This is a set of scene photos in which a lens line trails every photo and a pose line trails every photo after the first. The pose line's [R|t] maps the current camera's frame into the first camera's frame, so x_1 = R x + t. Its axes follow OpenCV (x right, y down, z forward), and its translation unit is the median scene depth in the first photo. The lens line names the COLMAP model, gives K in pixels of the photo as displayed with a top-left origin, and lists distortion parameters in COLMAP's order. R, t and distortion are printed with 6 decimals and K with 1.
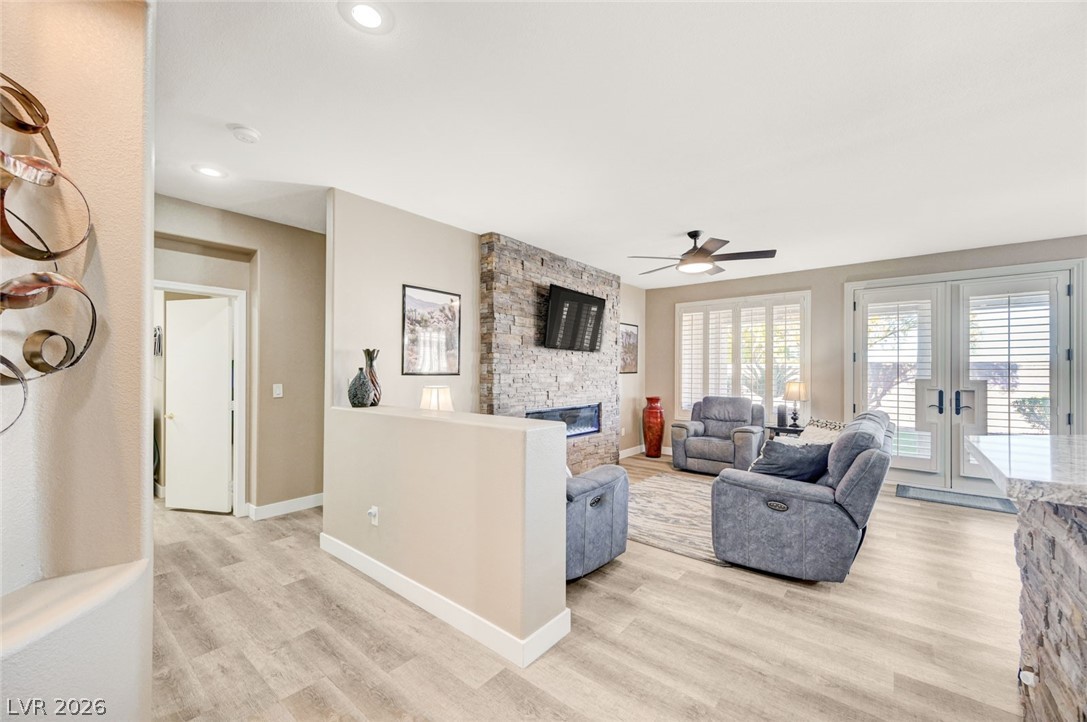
lens RADIAL K [[428.3, 0, 542.0], [0, 428.3, 366.5], [0, 0, 1]] dist [0.002393, 0.000359]
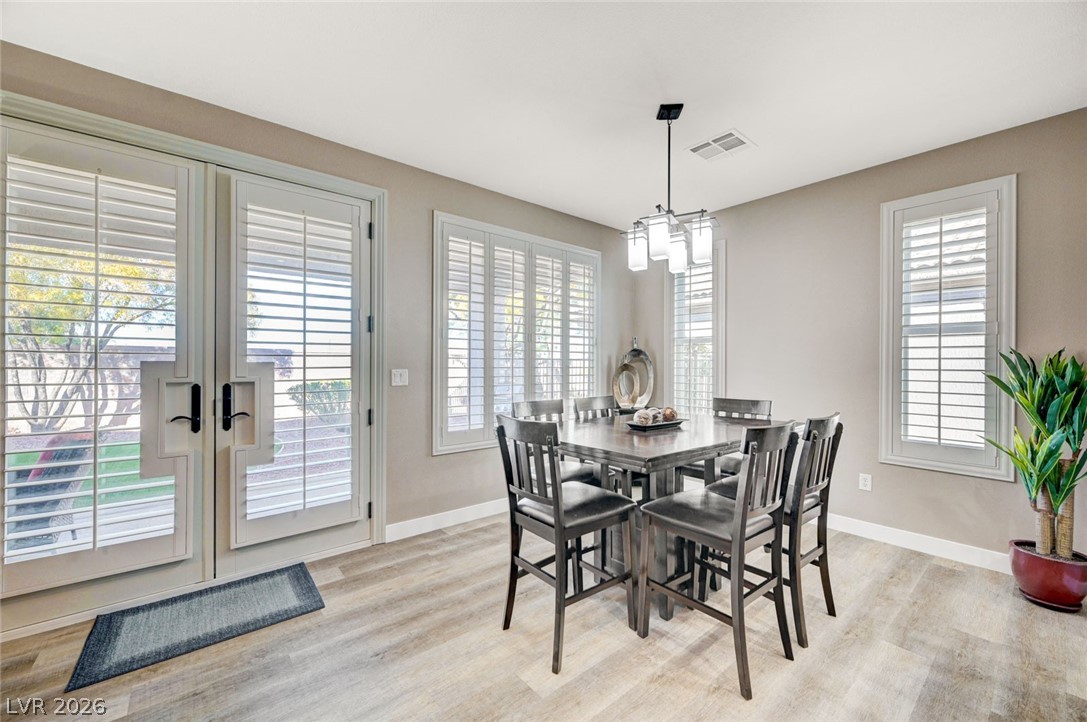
lens RADIAL K [[428.3, 0, 542.0], [0, 428.3, 366.5], [0, 0, 1]] dist [0.002393, 0.000359]
pose [[0.185571, -0.006736, 0.982608, 0.533344], [-0.006287, 0.999948, 0.008042, 0.029532], [-0.982611, -0.007670, 0.185519, 0.533692]]
